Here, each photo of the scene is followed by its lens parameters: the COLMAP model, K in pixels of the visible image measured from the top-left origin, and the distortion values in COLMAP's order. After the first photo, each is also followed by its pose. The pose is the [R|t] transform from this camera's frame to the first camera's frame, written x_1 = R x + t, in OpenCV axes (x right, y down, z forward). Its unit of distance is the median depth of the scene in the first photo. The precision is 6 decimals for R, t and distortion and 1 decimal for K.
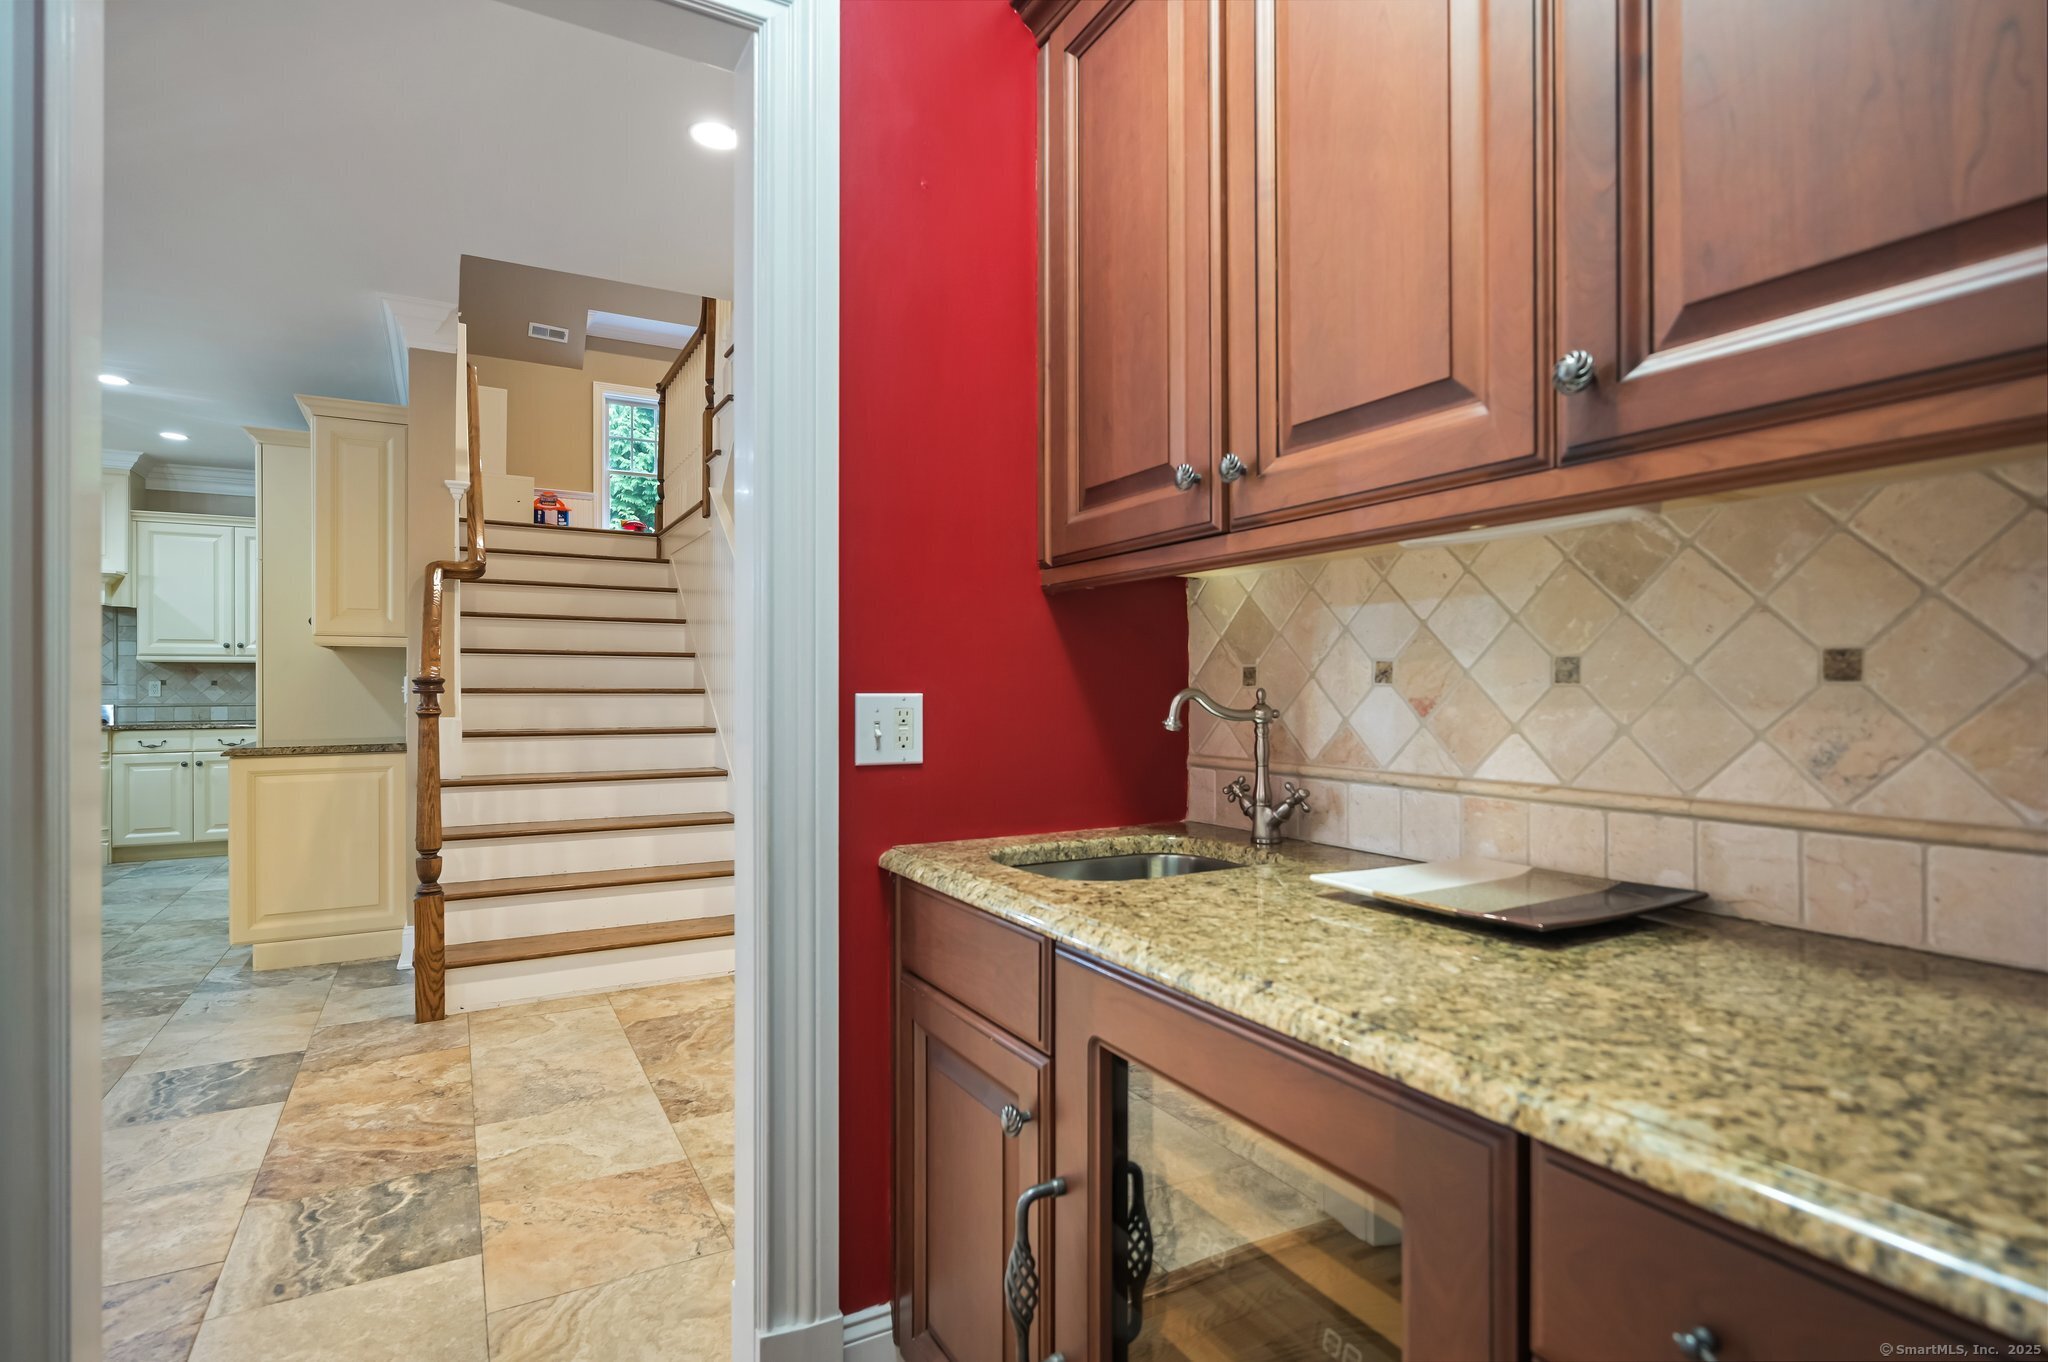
lens RADIAL K [[1020.5, 0, 1028.4], [0, 1020.5, 679.7], [0, 0, 1]] dist [0.005217, 0.000226]
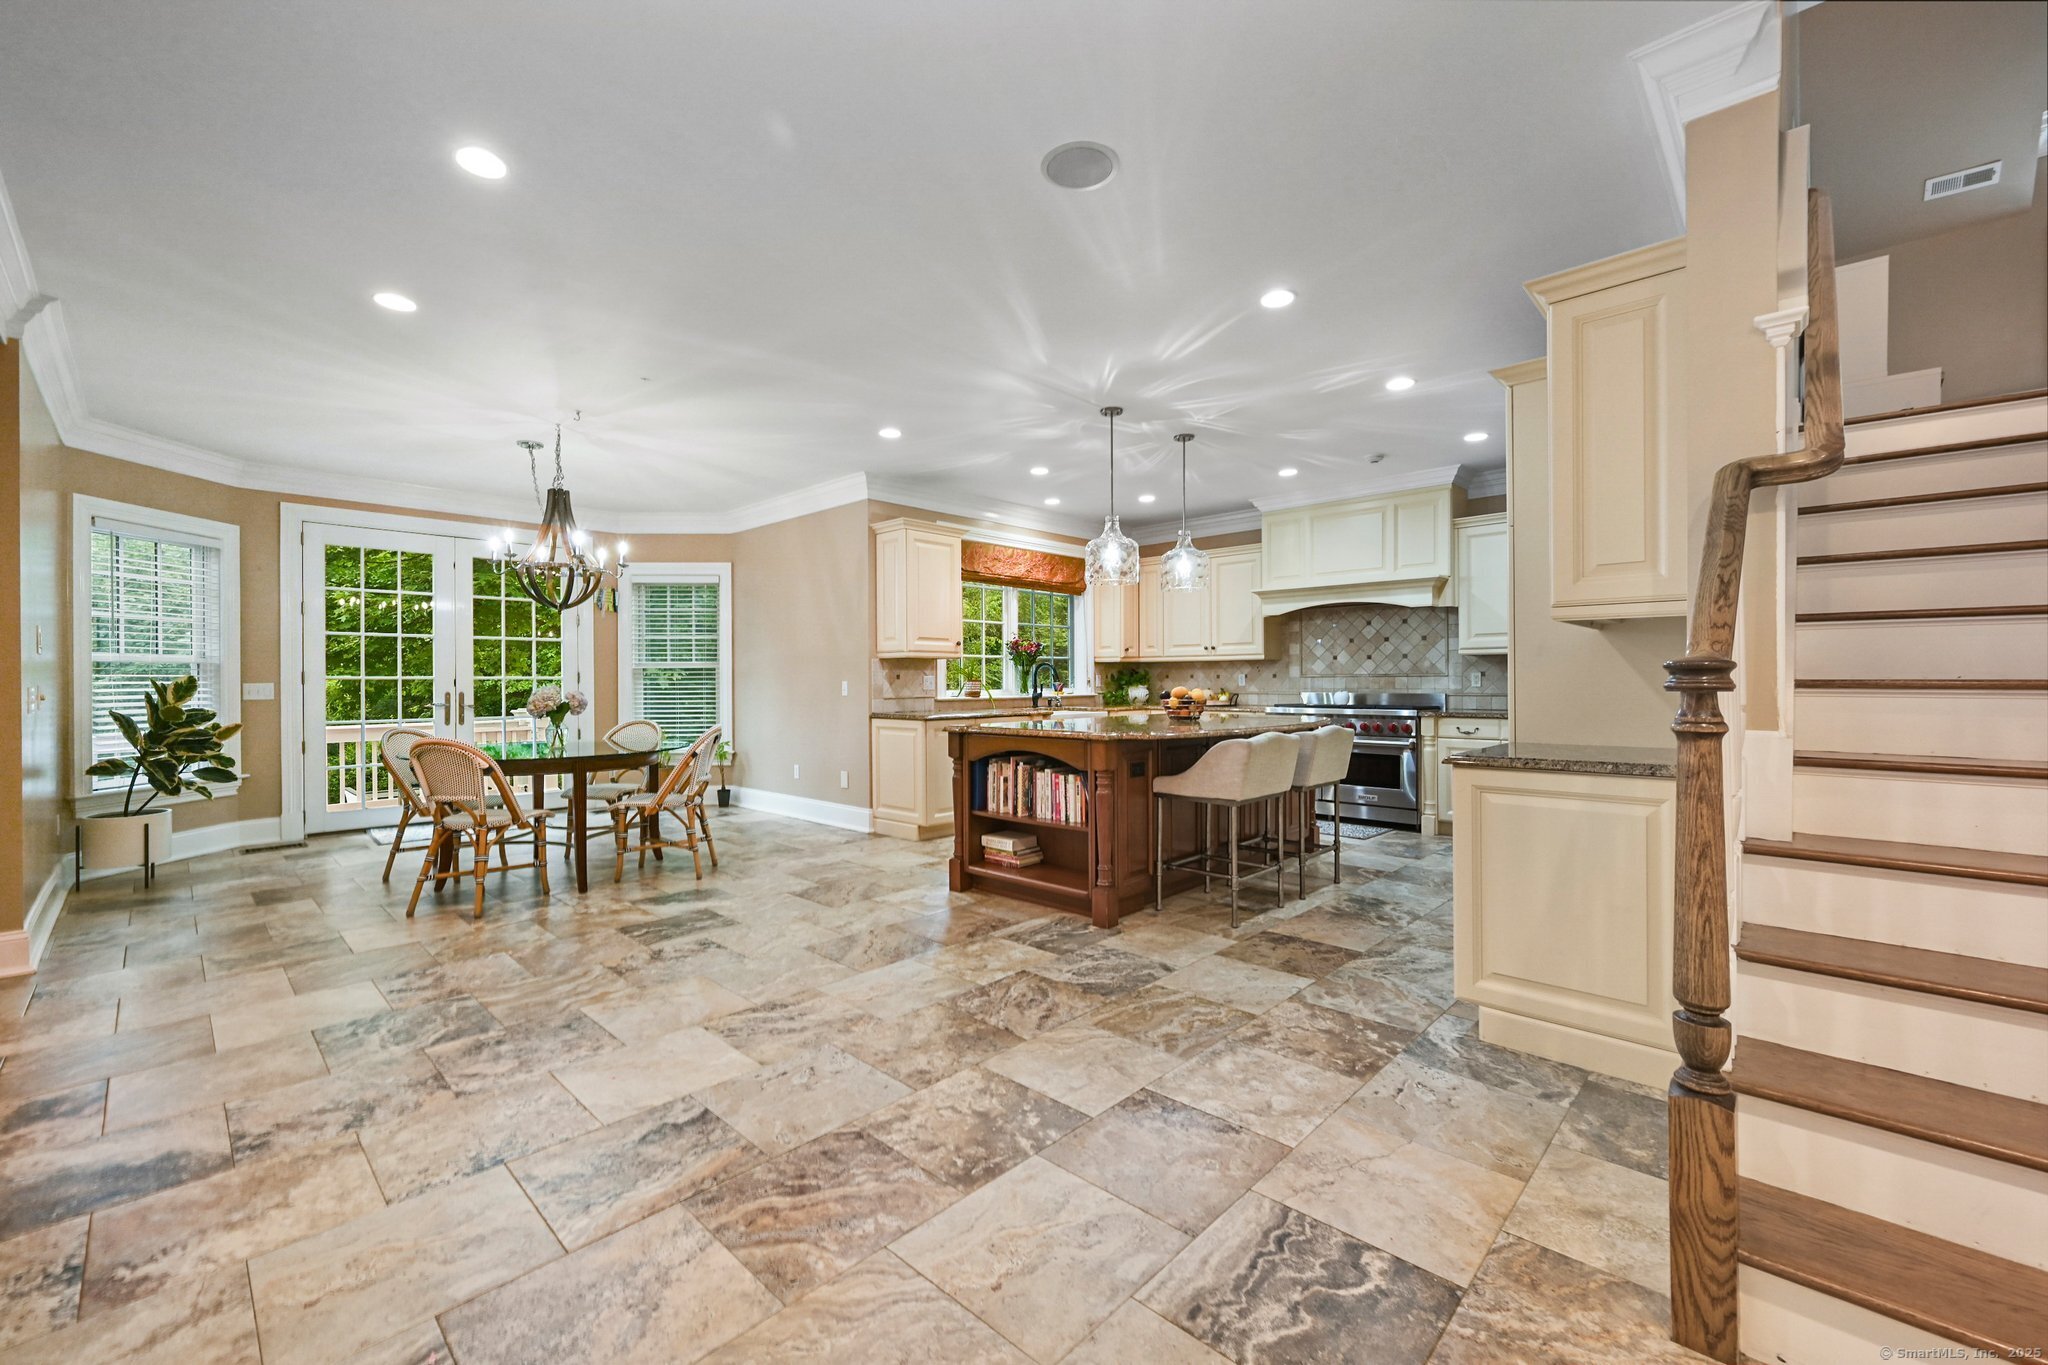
lens RADIAL K [[817.2, 0, 1025.8], [0, 817.2, 682.2], [0, 0, 1]] dist [-0.001167, 0.000594]
pose [[0.284561, 0.002497, -0.958655, -0.161258], [0.010264, 0.999931, 0.005652, 0.001772], [0.958603, -0.011448, 0.284516, 0.309912]]
